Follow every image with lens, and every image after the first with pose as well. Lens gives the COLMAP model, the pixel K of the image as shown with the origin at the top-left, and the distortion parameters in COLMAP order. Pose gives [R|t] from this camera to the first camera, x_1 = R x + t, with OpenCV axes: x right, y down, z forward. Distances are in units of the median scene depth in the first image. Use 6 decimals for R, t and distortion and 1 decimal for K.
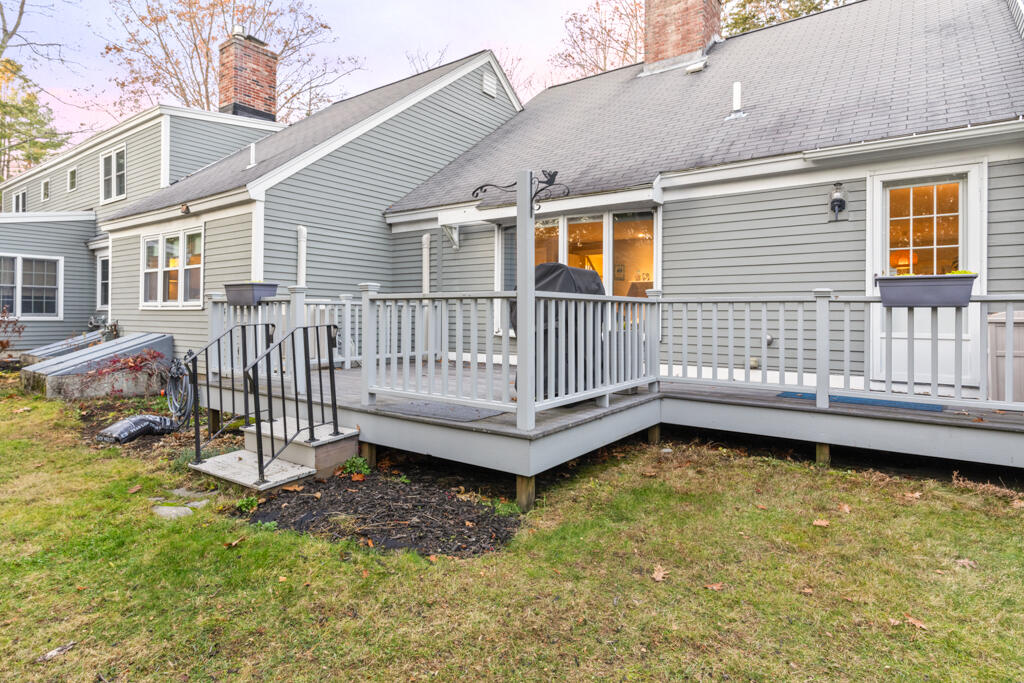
lens RADIAL K [[530.4, 0, 506.5], [0, 530.4, 319.9], [0, 0, 1]] dist [-0.009279, 0.001635]
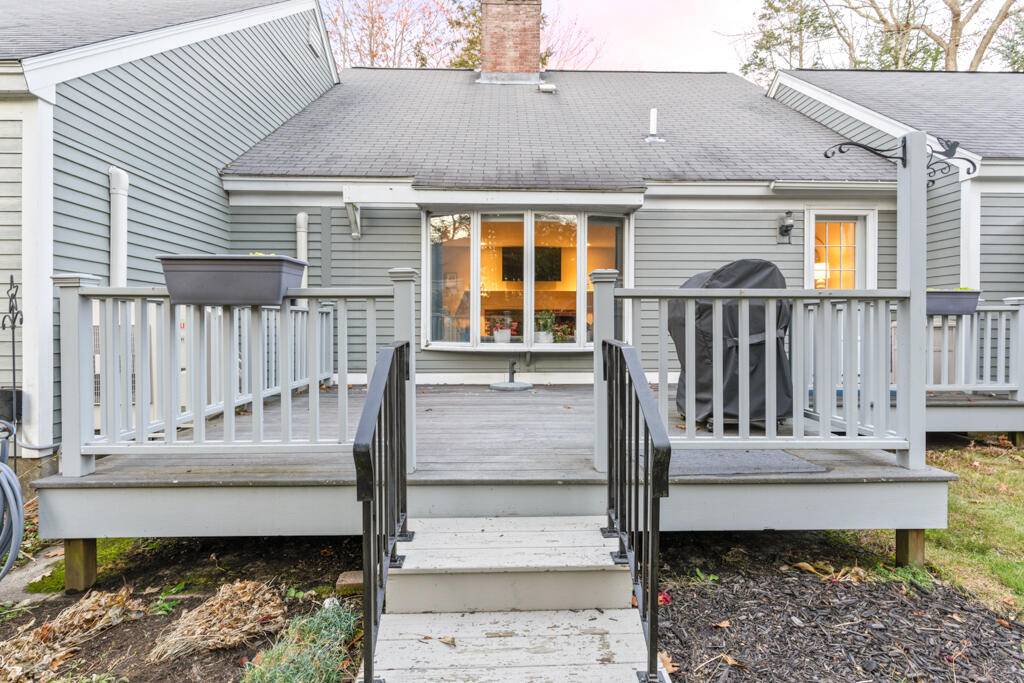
lens RADIAL K [[492.6, 0, 515.6], [0, 492.6, 331.7], [0, 0, 1]] dist [0.005214, -0.000663]
pose [[0.804497, -0.011696, 0.593842, -0.381192], [0.008977, 0.999931, 0.007532, -0.002057], [-0.593889, -0.000729, 0.804546, 0.339445]]
